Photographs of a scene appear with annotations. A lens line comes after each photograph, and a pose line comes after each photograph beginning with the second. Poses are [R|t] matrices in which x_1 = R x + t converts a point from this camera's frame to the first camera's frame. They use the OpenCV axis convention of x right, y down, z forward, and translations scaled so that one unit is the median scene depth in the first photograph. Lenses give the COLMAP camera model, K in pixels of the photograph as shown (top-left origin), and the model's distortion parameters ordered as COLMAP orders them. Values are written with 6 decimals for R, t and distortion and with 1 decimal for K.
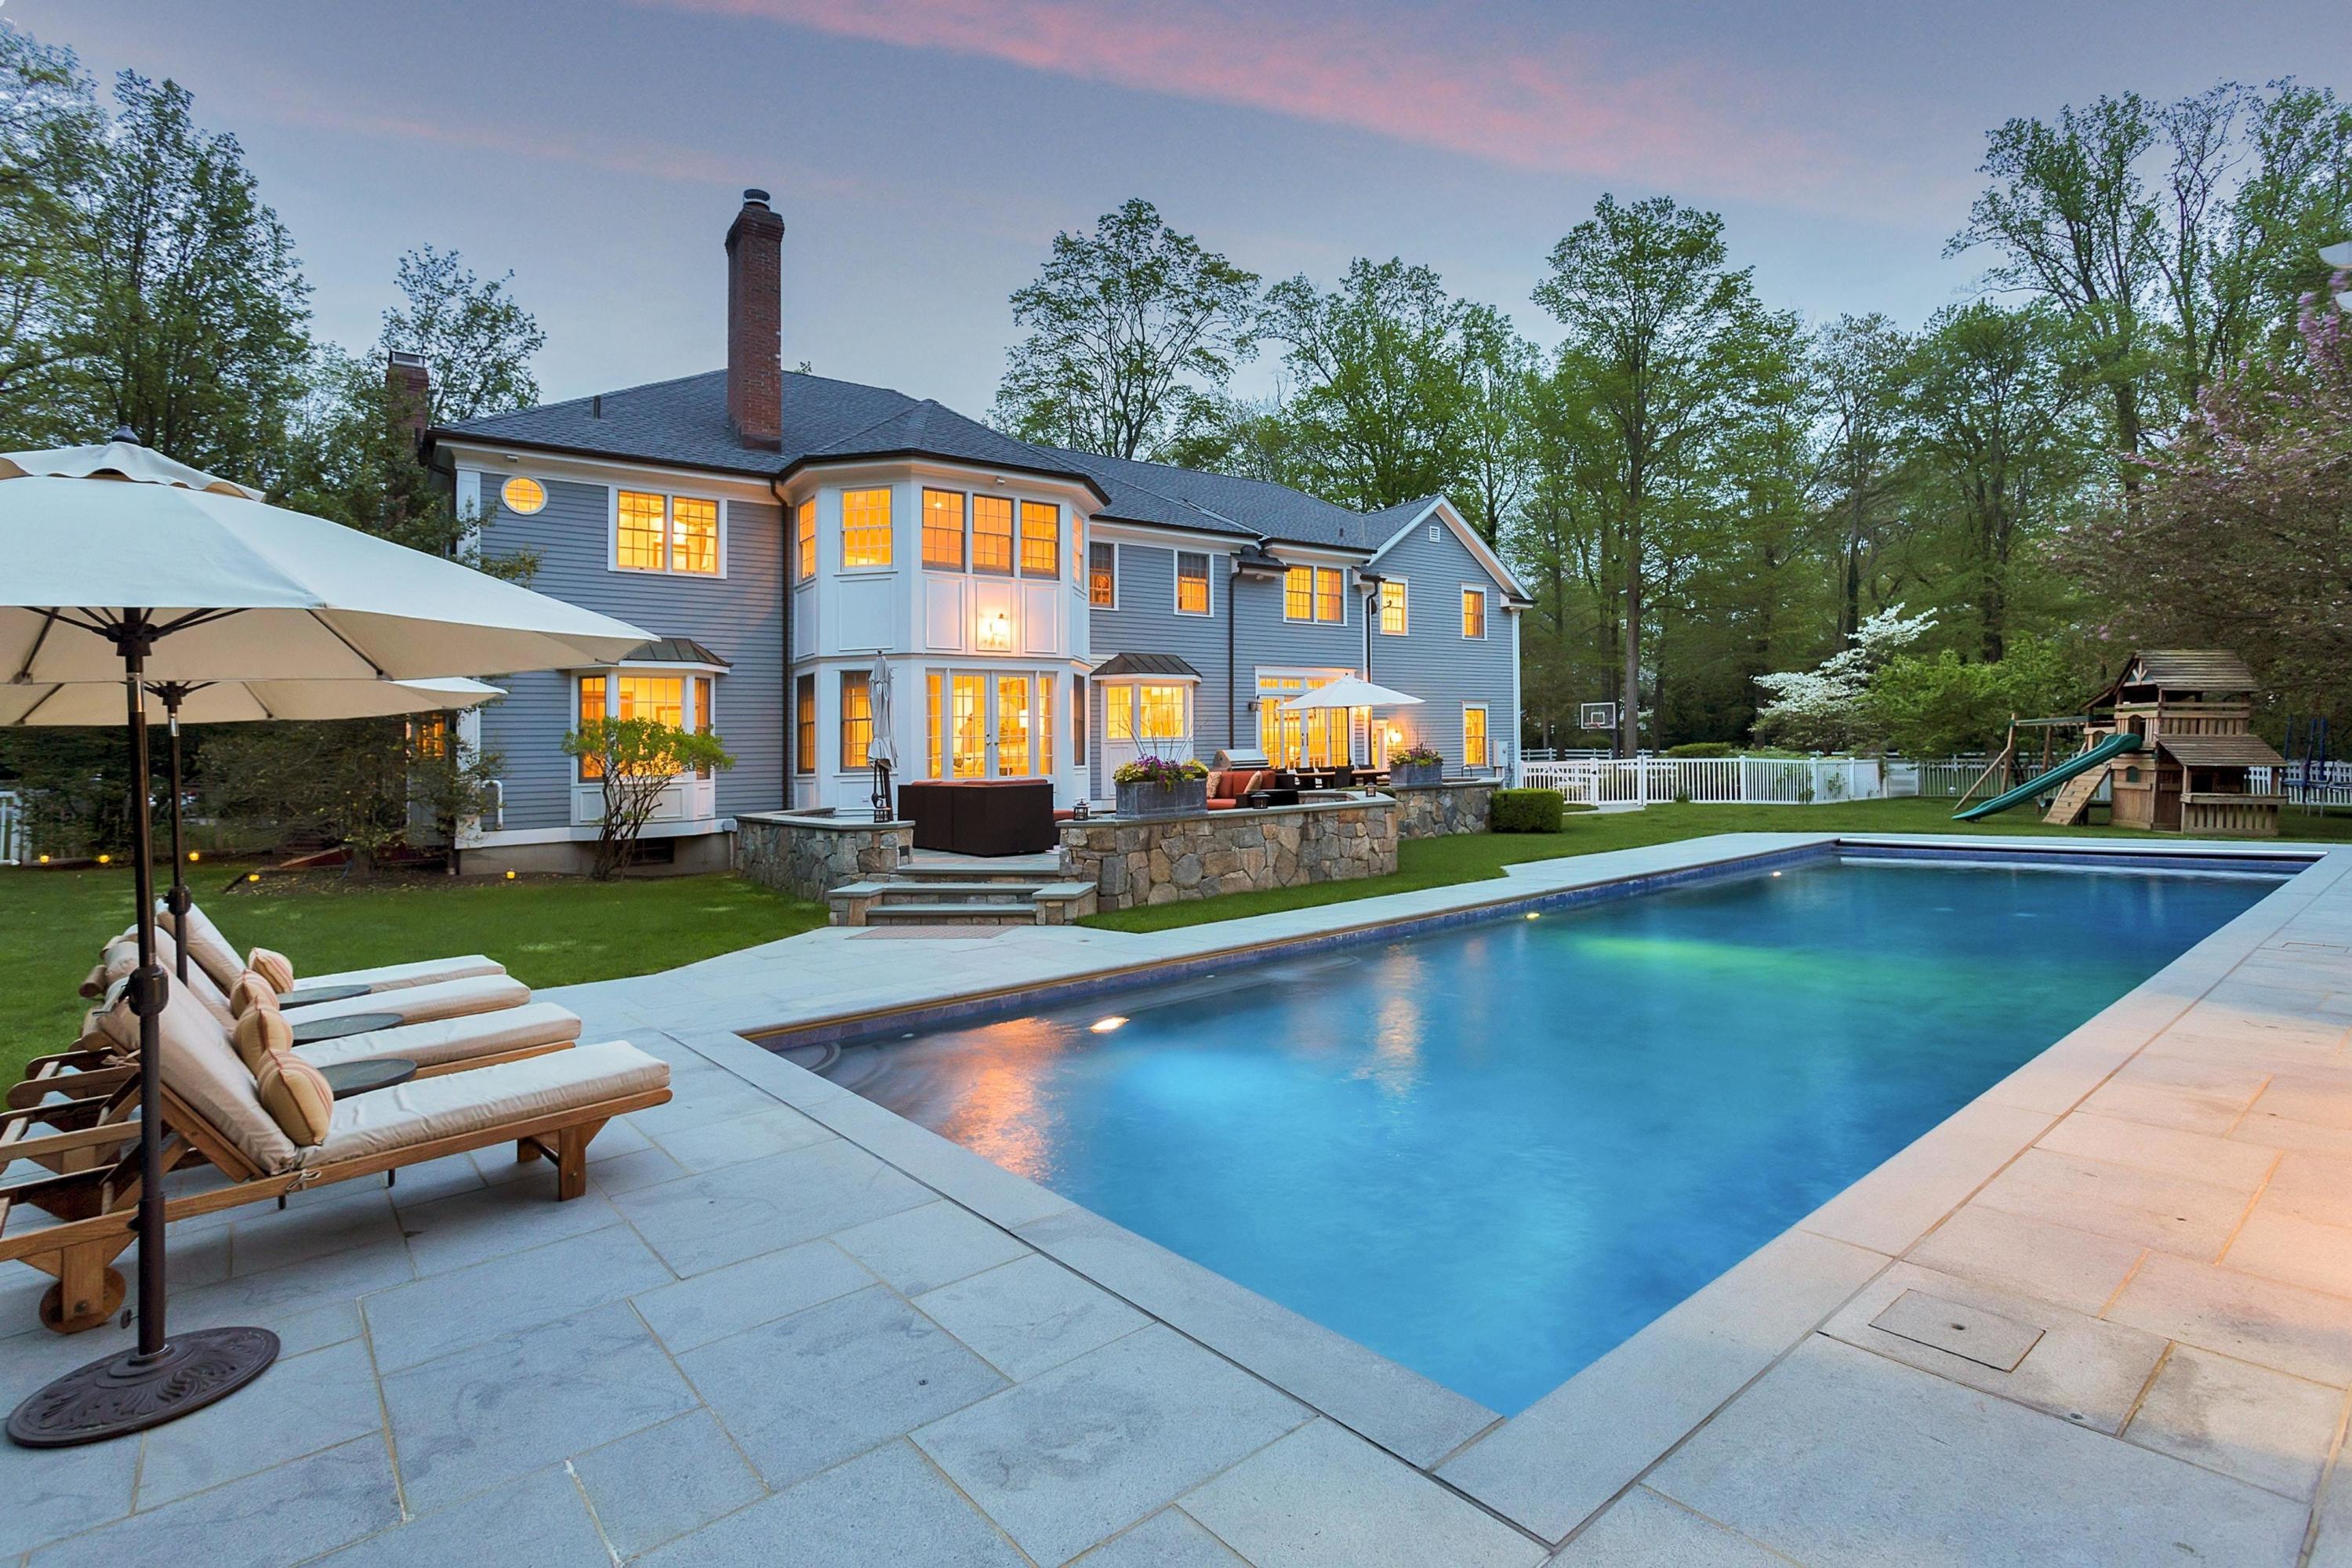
lens RADIAL K [[1160.2, 0, 1178.5], [0, 1160.2, 739.0], [0, 0, 1]] dist [-0.000660, 0.000453]
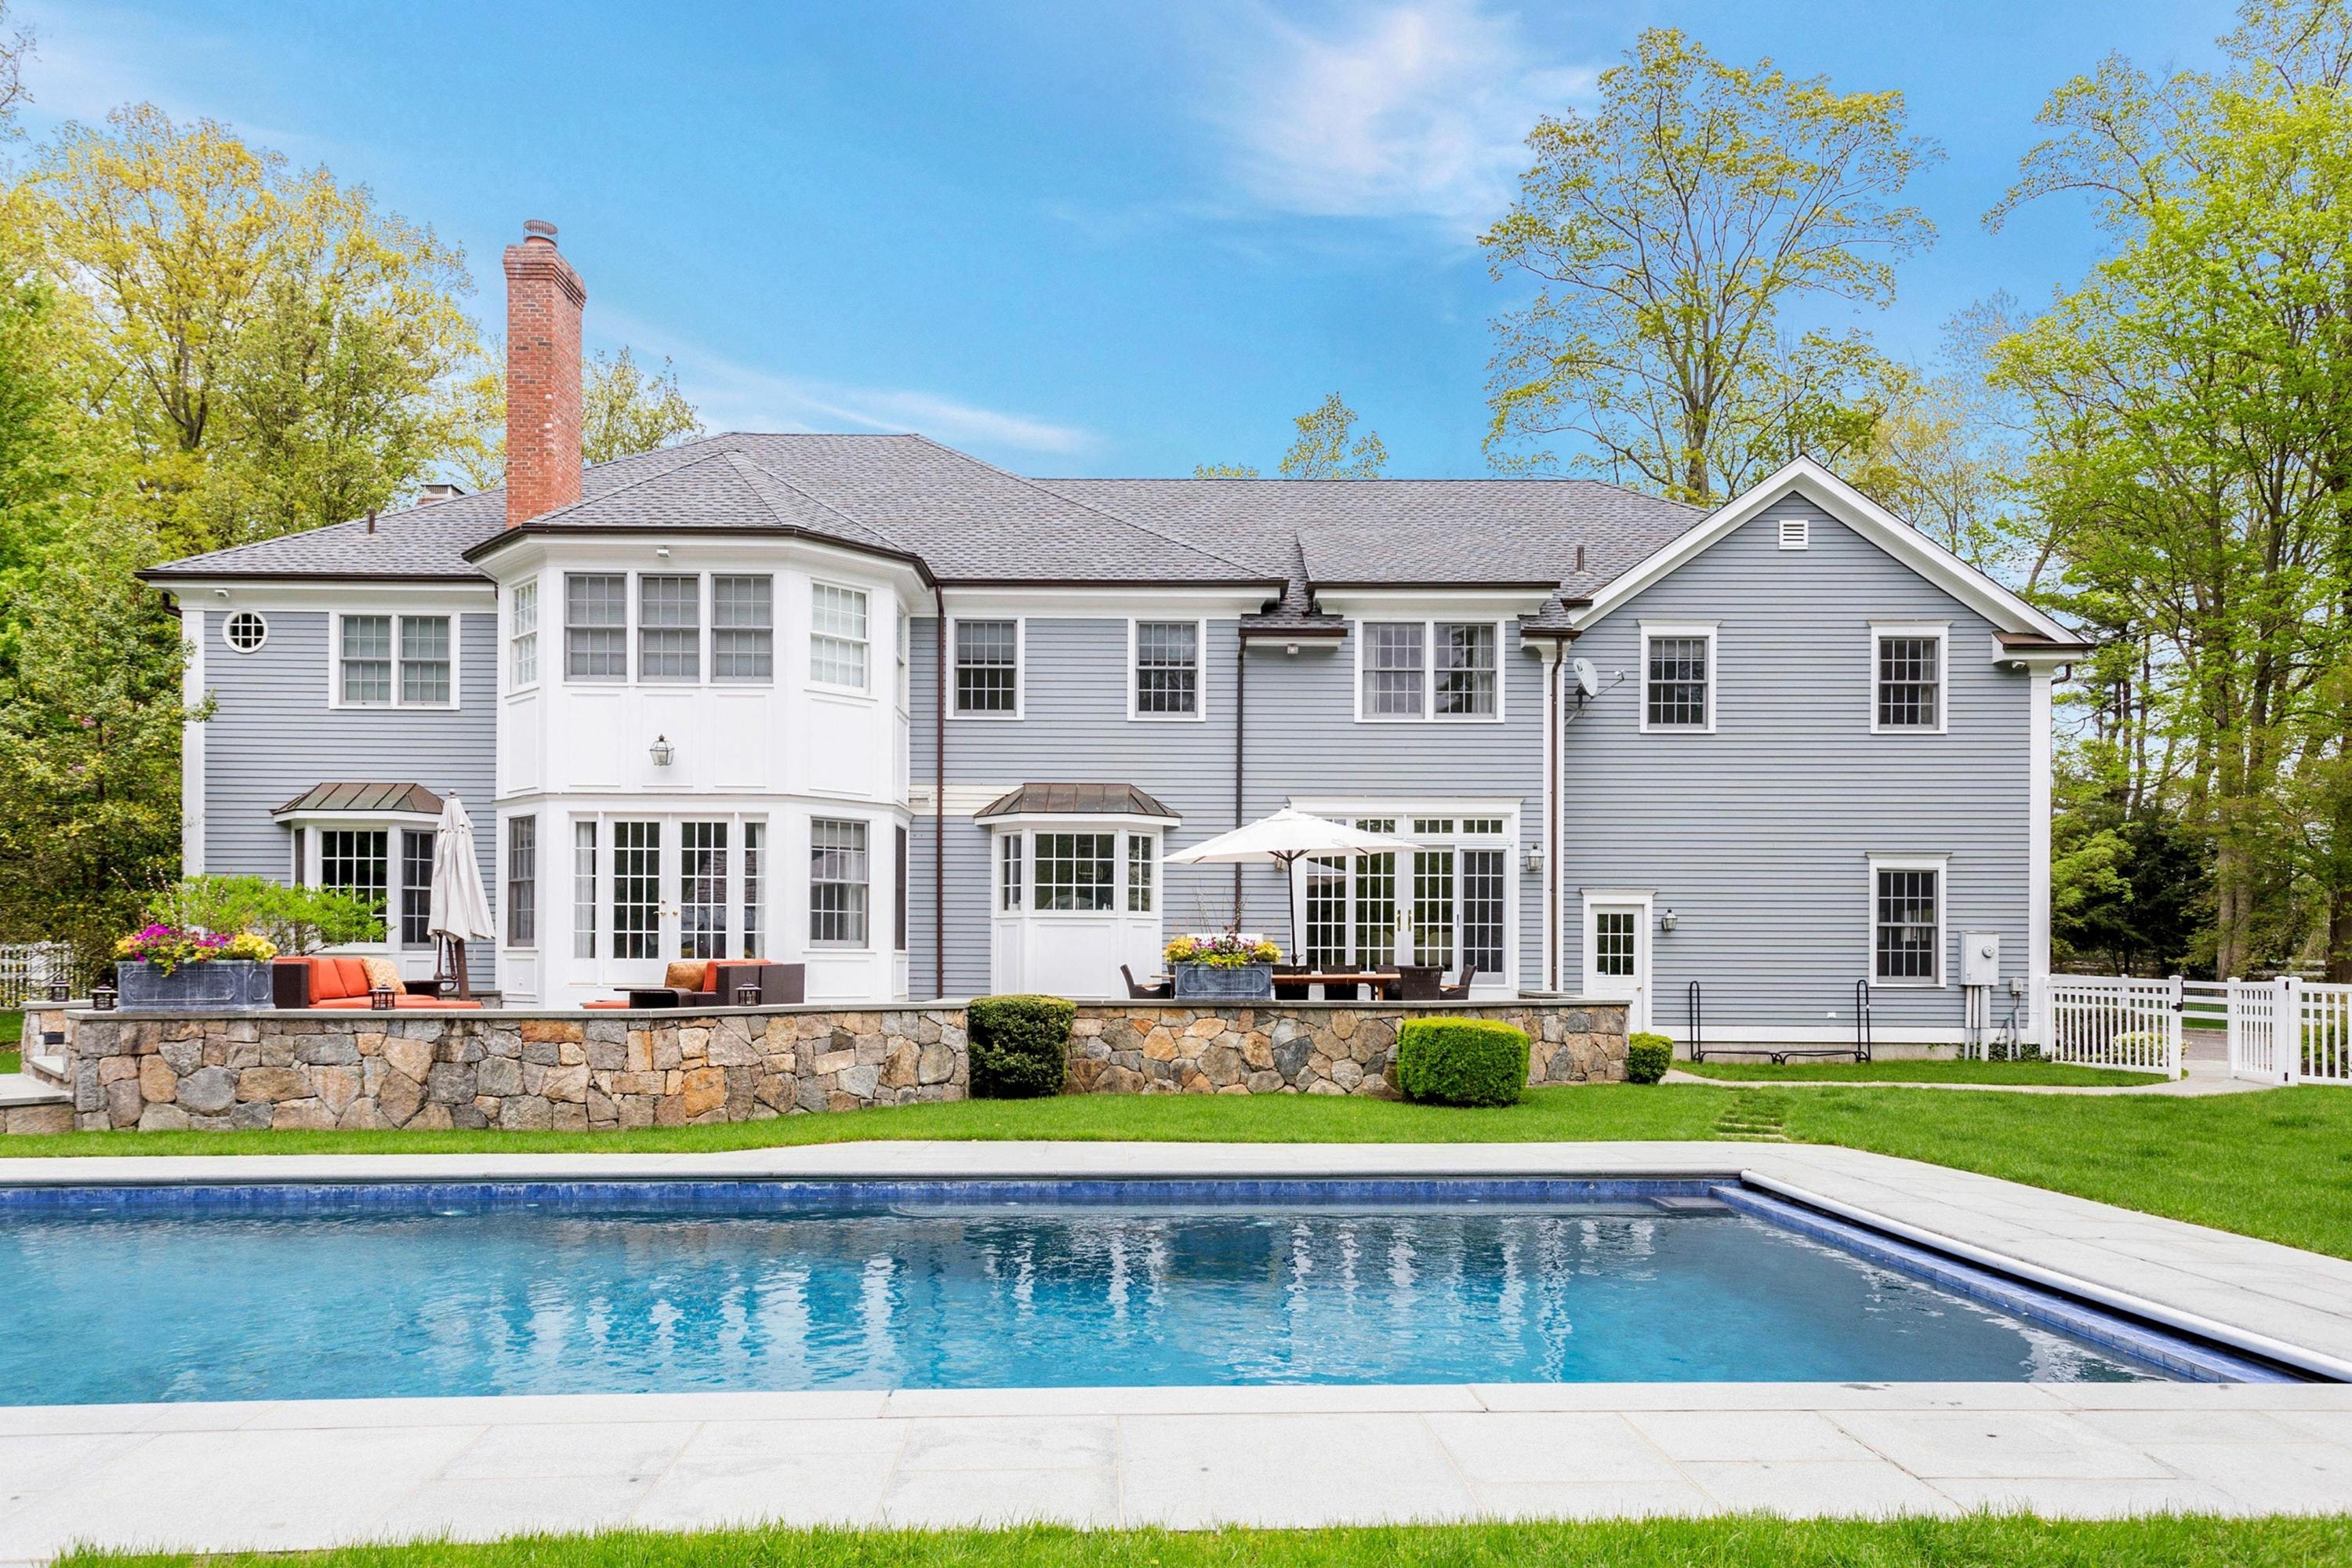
lens RADIAL K [[1690.9, 0, 1175.2], [0, 1690.9, 902.5], [0, 0, 1]] dist [0.026017, 0.000400]
pose [[0.792798, 0.009869, -0.609404, 1.013657], [-0.016729, 0.999845, -0.005571, -0.004147], [0.609254, 0.014611, 0.792840, 0.488774]]
